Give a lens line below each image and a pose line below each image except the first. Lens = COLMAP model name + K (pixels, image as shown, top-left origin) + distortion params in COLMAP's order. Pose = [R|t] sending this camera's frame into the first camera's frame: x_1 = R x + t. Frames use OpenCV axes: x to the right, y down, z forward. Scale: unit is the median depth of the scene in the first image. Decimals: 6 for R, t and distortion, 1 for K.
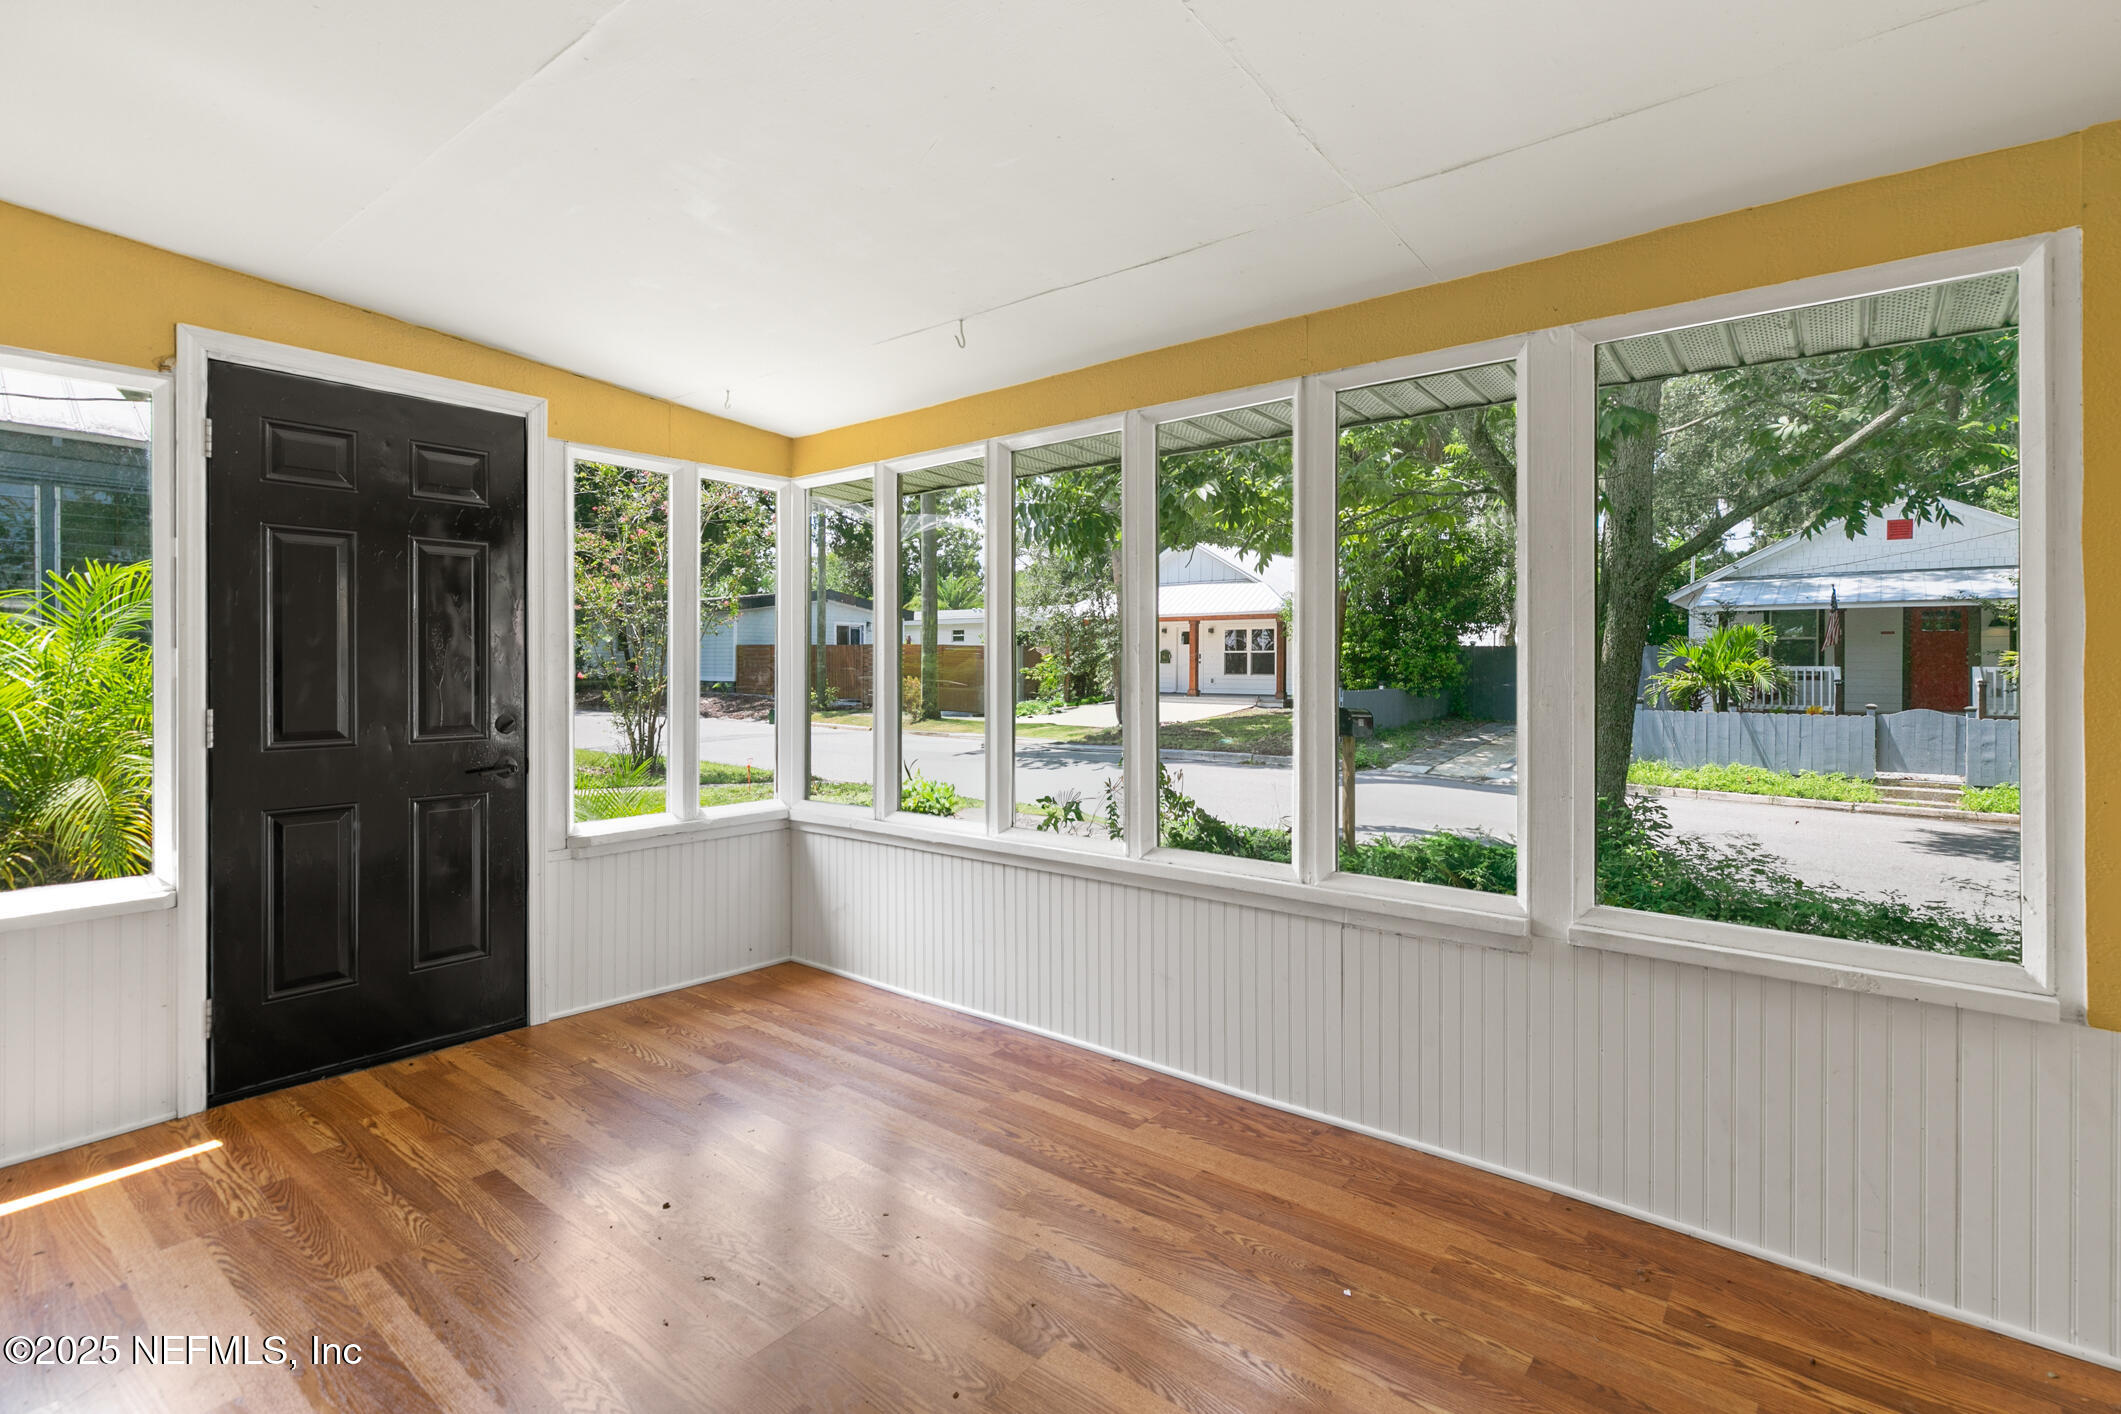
lens RADIAL K [[988.3, 0, 1091.8], [0, 988.3, 670.5], [0, 0, 1]] dist [0.001359, 0.001217]
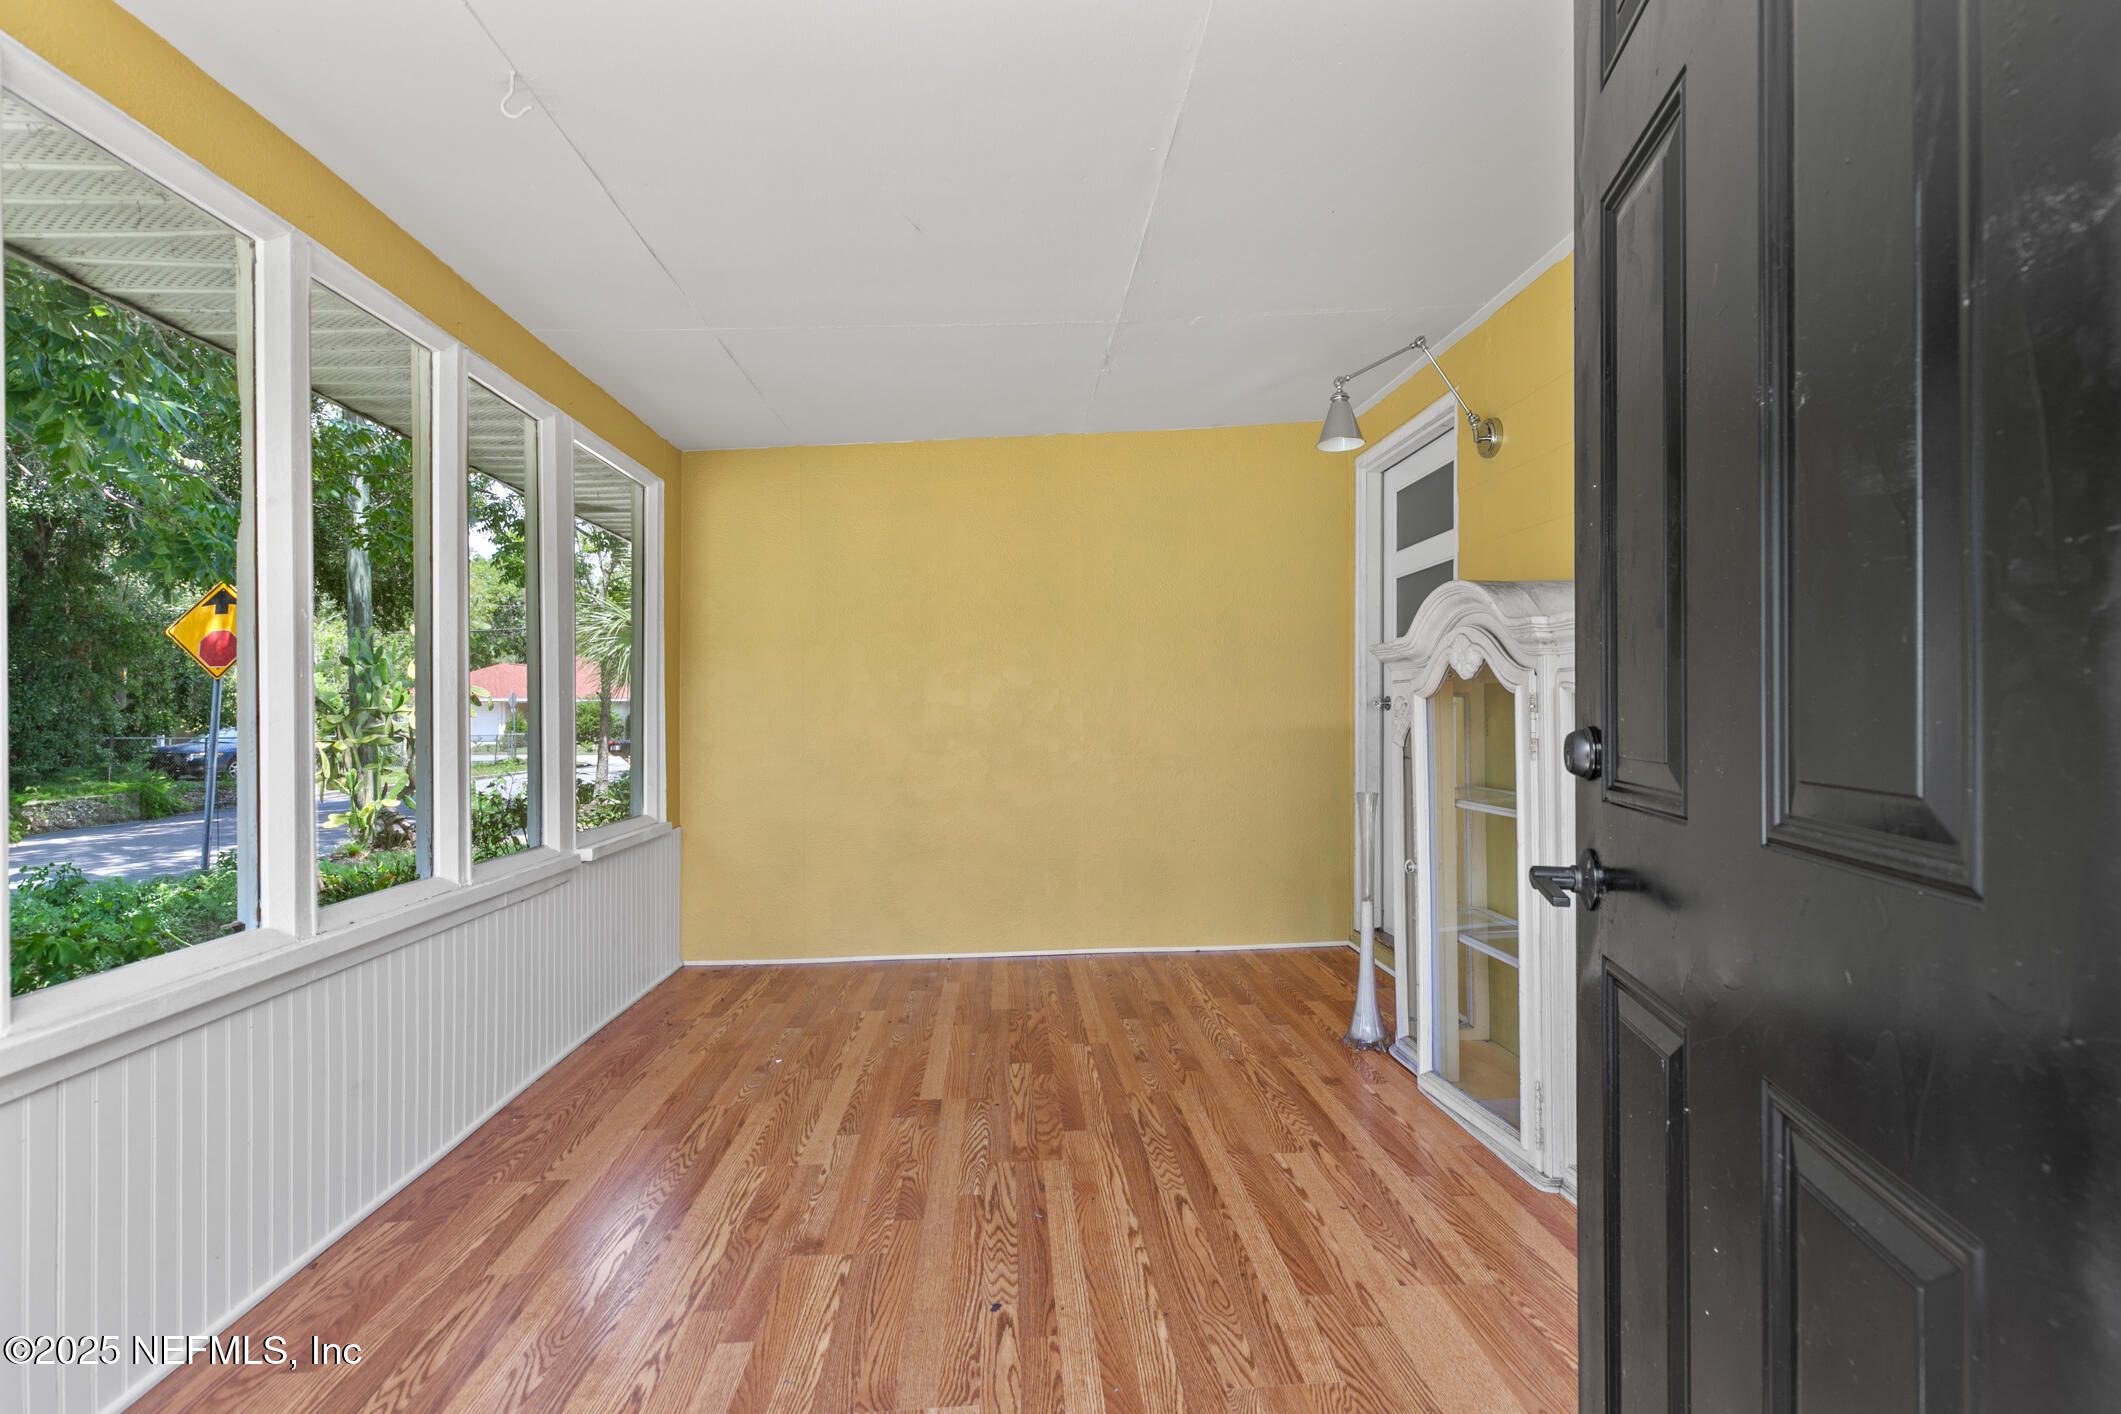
lens RADIAL K [[988.3, 0, 1059.7], [0, 988.3, 703.6], [0, 0, 1]] dist [0.001359, 0.001217]
pose [[-0.654308, -0.000060, 0.756228, -0.845976], [0.003384, 0.999990, 0.003007, 0.045356], [-0.756221, 0.004527, -0.654301, 1.177392]]
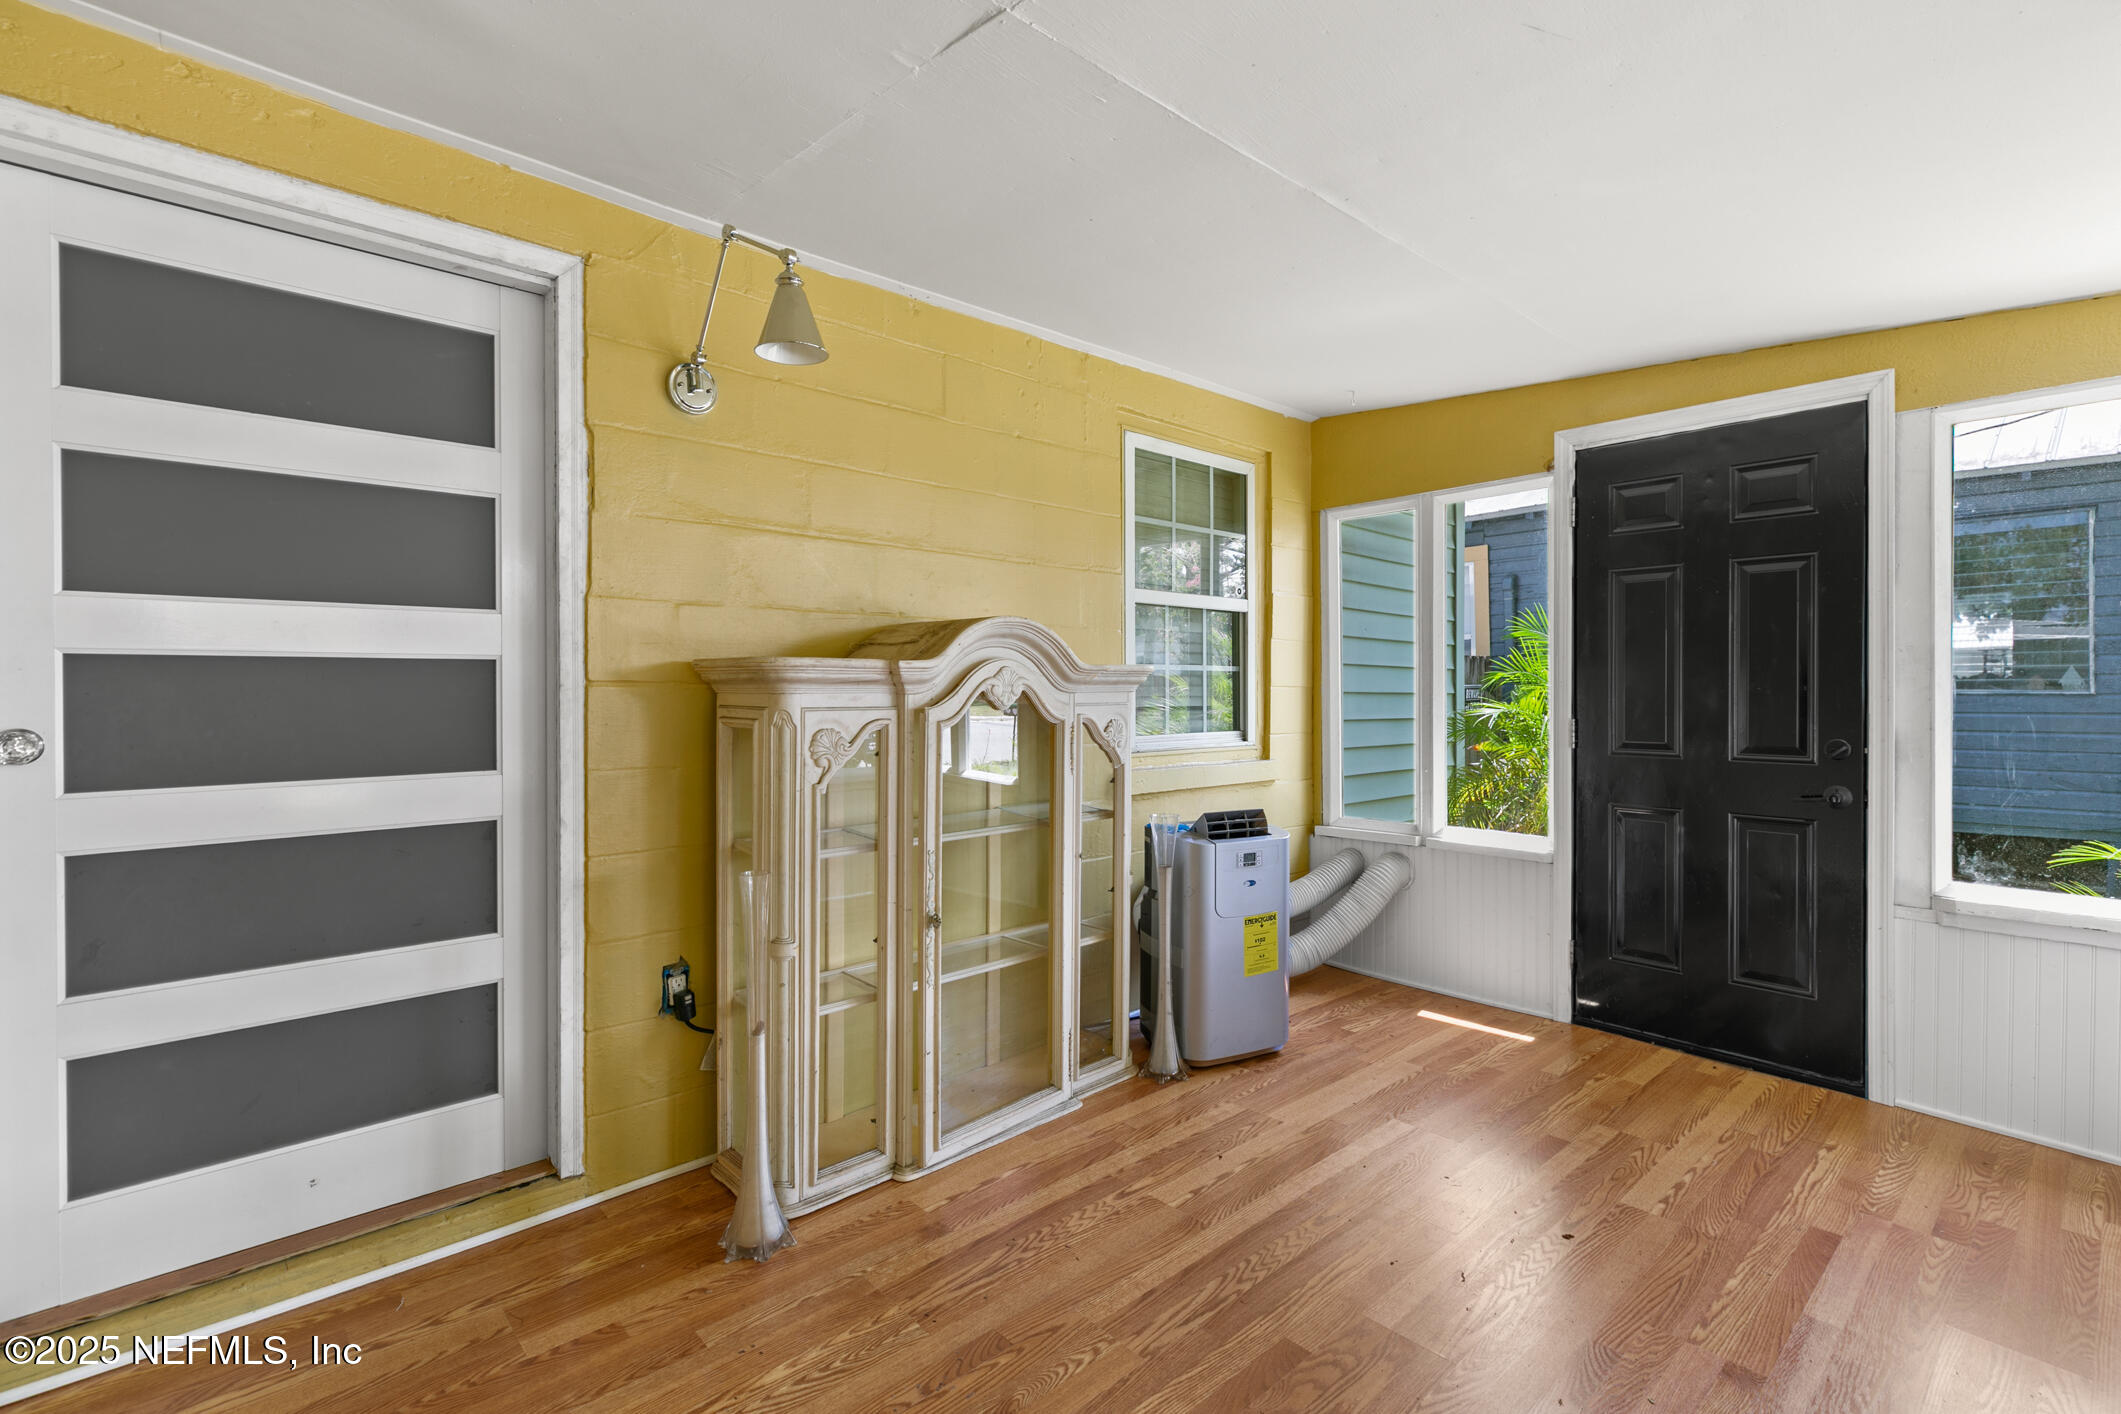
lens RADIAL K [[988.3, 0, 1061.7], [0, 988.3, 692.6], [0, 0, 1]] dist [0.001359, 0.001217]
pose [[-0.176157, 0.003641, -0.984355, 0.490728], [-0.007825, 0.999956, 0.005099, 0.003711], [0.984331, 0.008600, -0.176121, 0.539563]]
